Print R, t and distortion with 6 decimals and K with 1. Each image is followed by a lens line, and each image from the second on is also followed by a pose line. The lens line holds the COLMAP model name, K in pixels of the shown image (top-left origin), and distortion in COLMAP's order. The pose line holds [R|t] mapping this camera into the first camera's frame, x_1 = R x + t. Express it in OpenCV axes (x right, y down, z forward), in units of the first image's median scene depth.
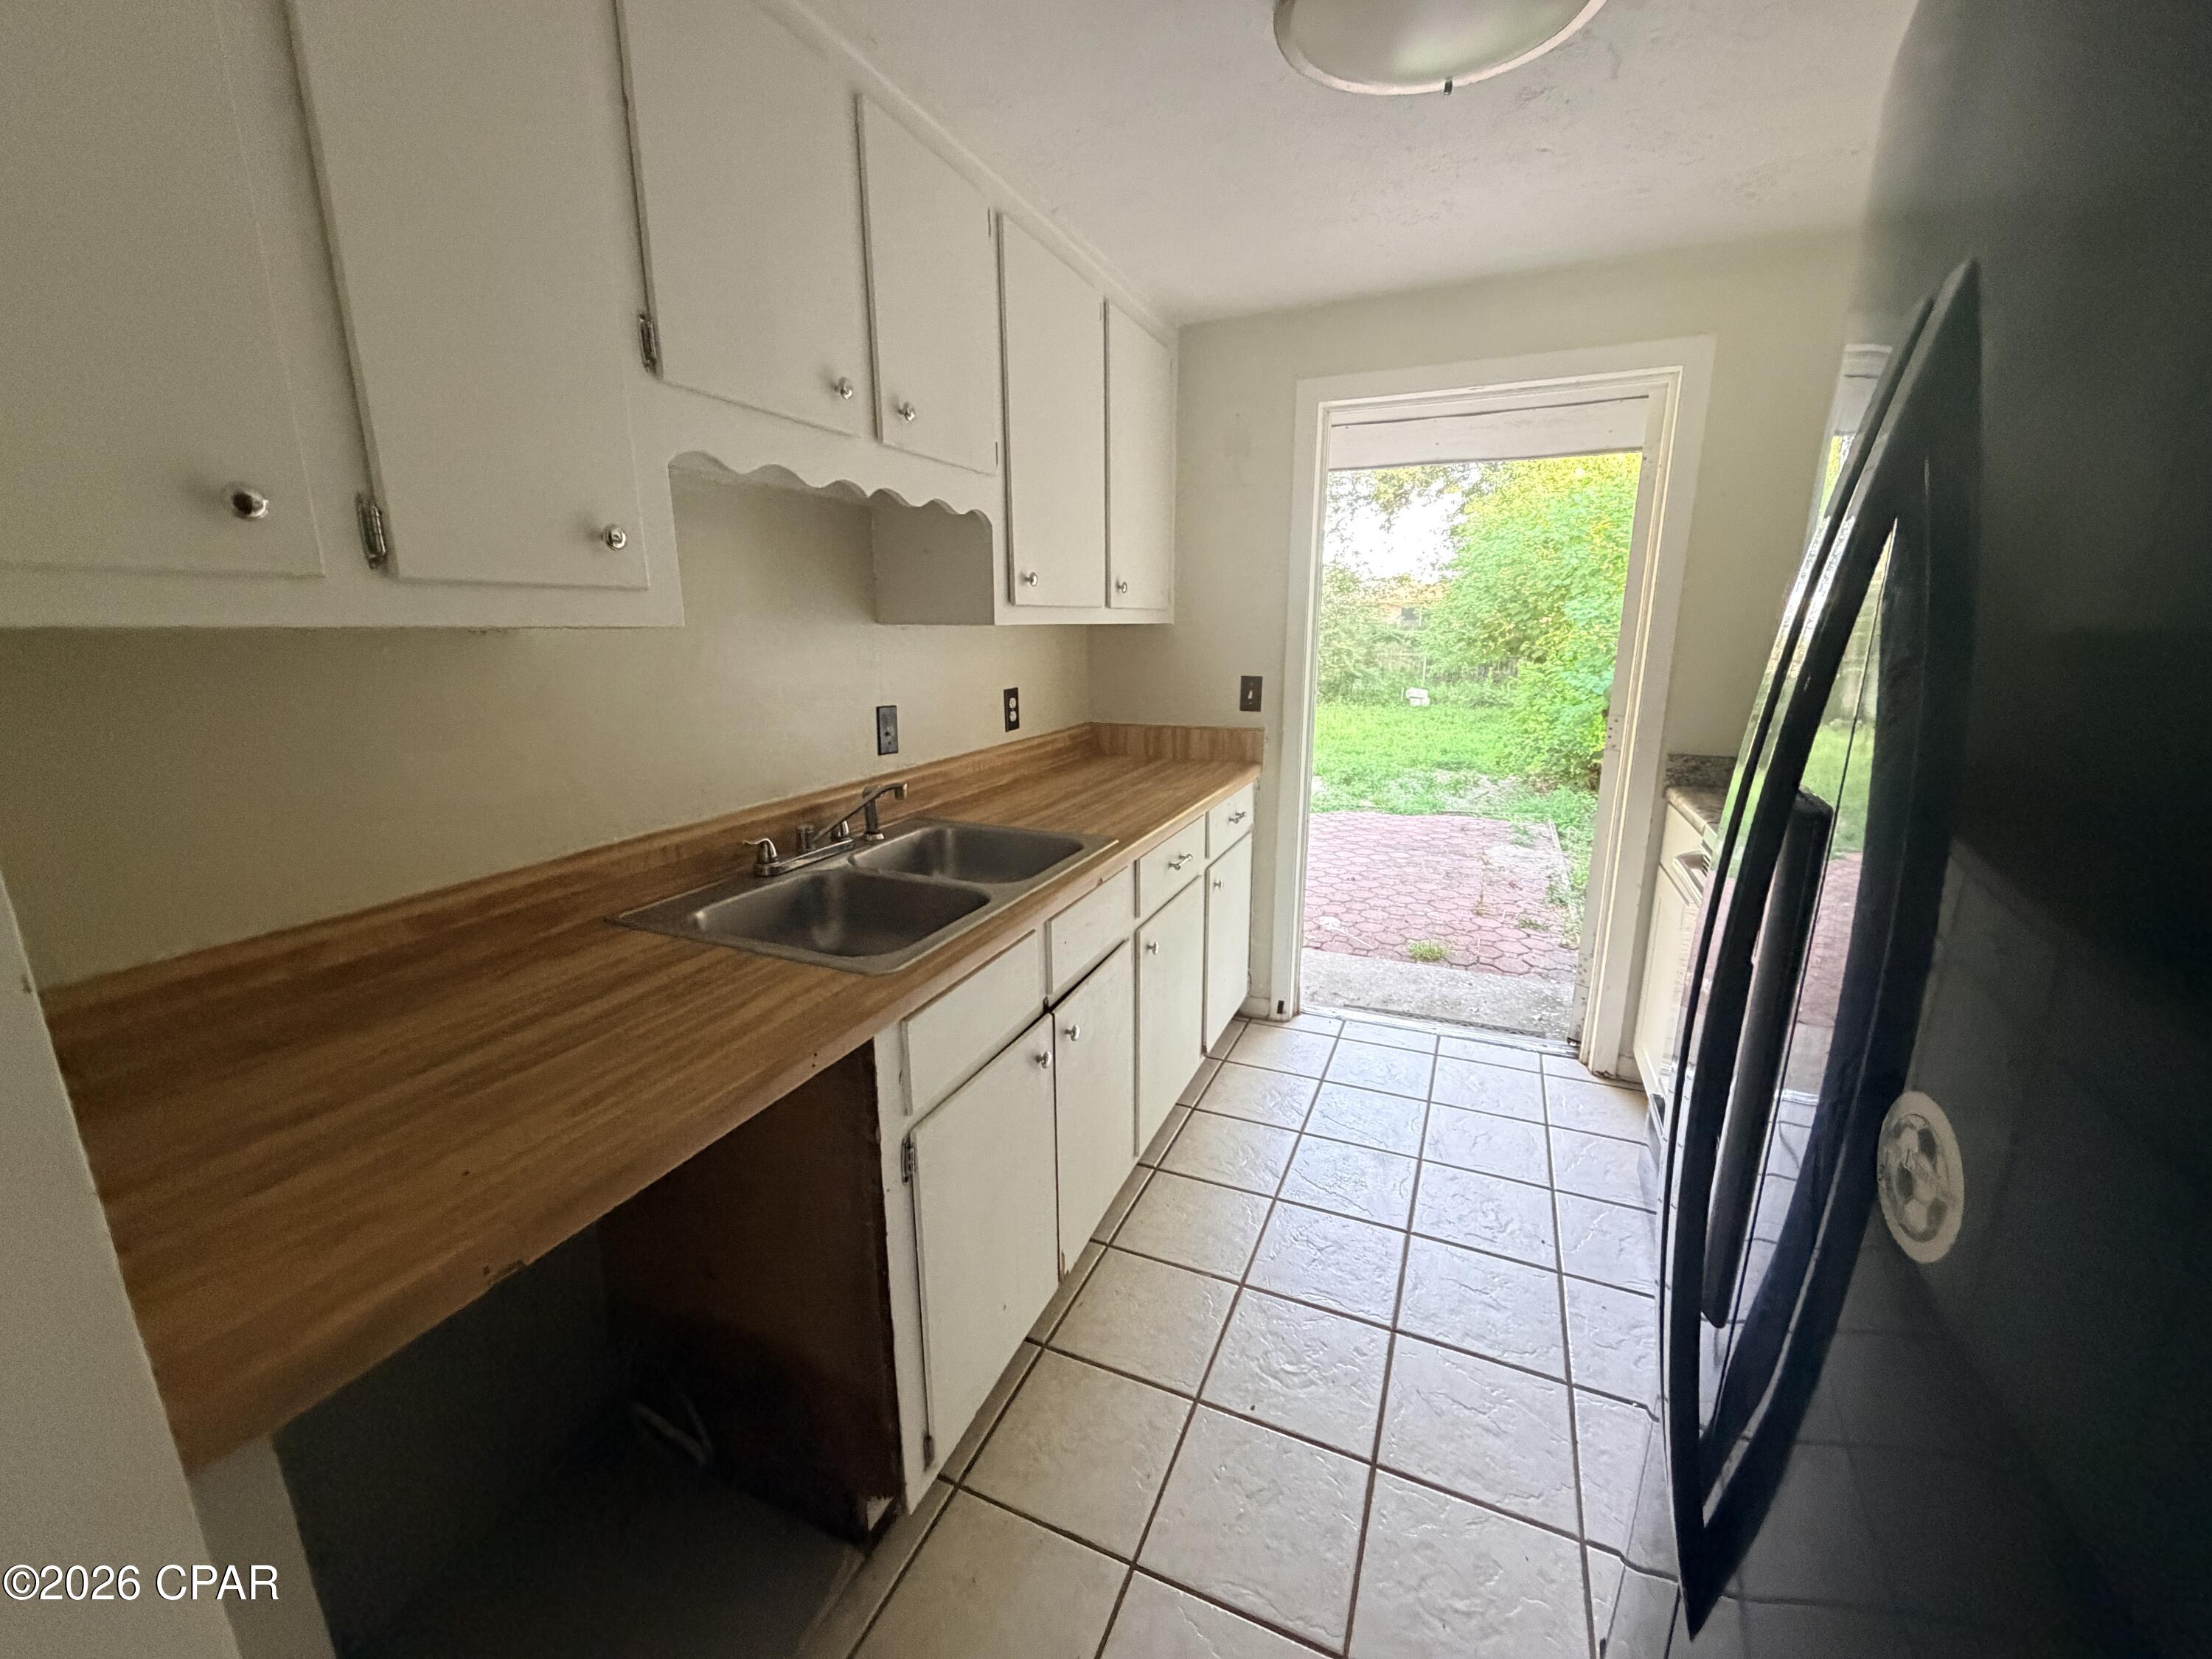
lens RADIAL K [[882.7, 0, 1101.7], [0, 882.7, 837.1], [0, 0, 1]] dist [-0.000574, 0.000537]
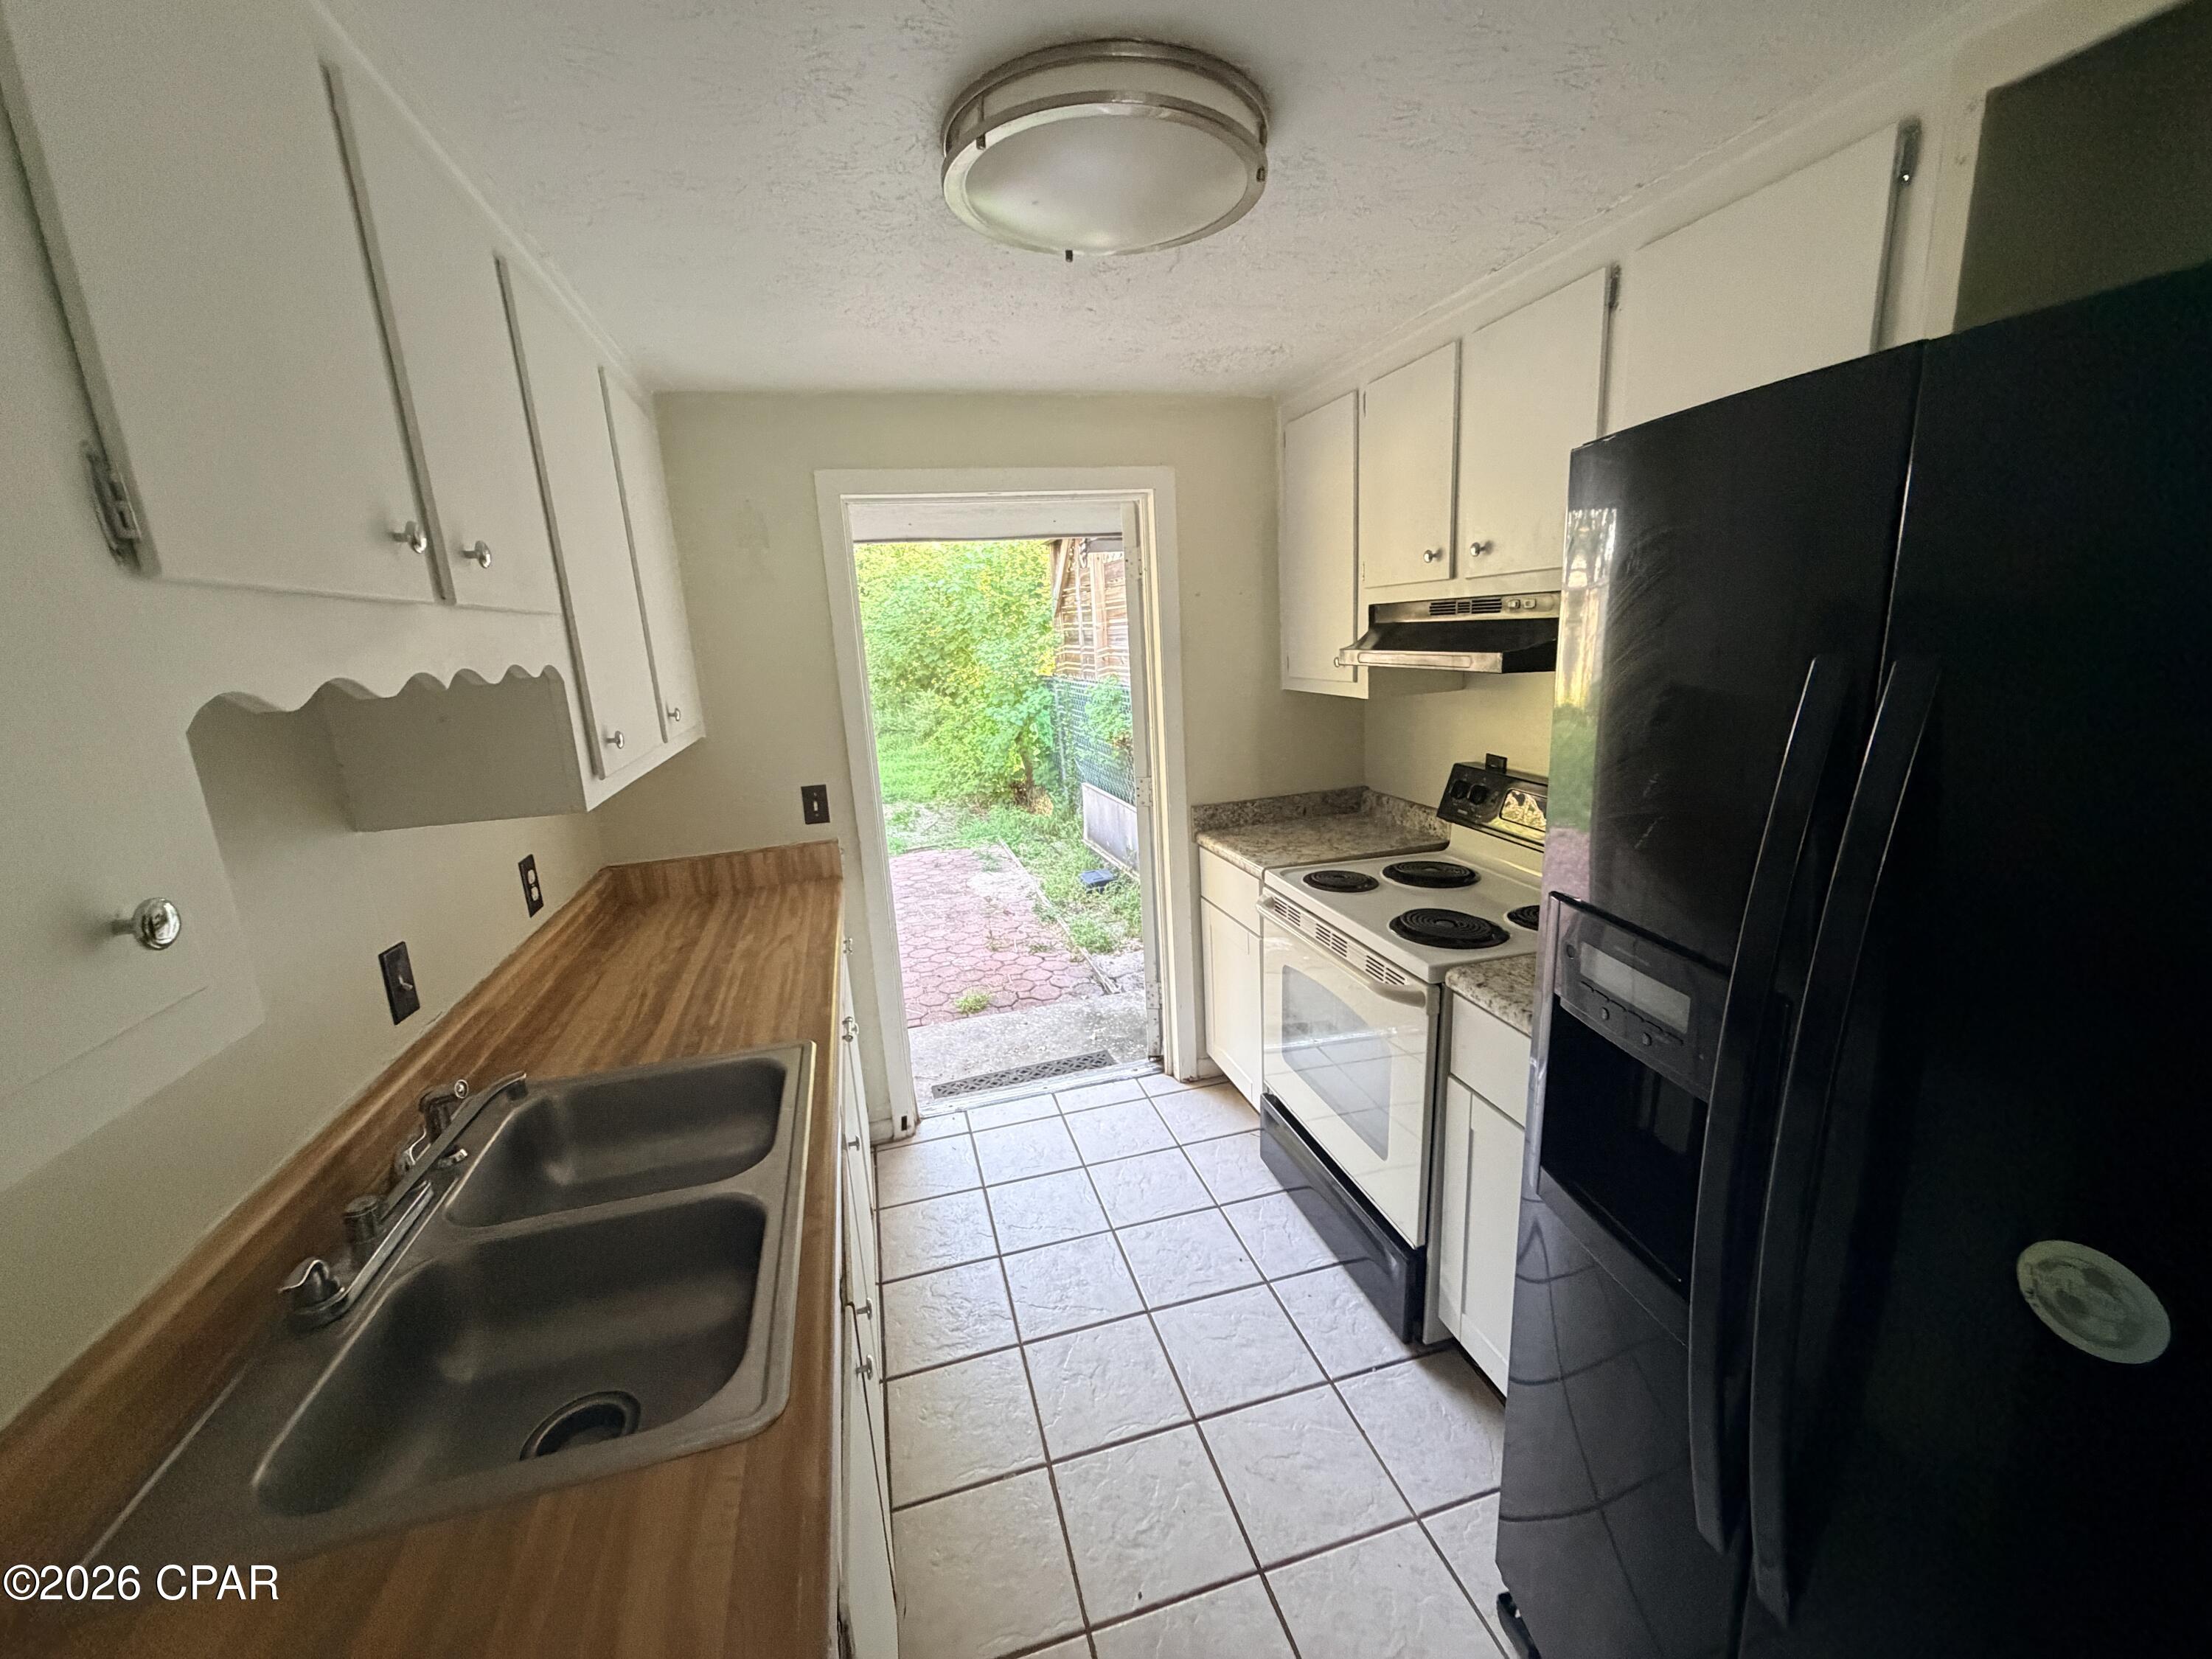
lens RADIAL K [[882.7, 0, 1101.7], [0, 882.7, 837.1], [0, 0, 1]] dist [-0.000574, 0.000537]
pose [[0.774524, -0.183592, 0.605315, -0.155571], [0.199715, 0.978980, 0.041380, -0.107911], [-0.600189, 0.088841, 0.794909, 0.109214]]
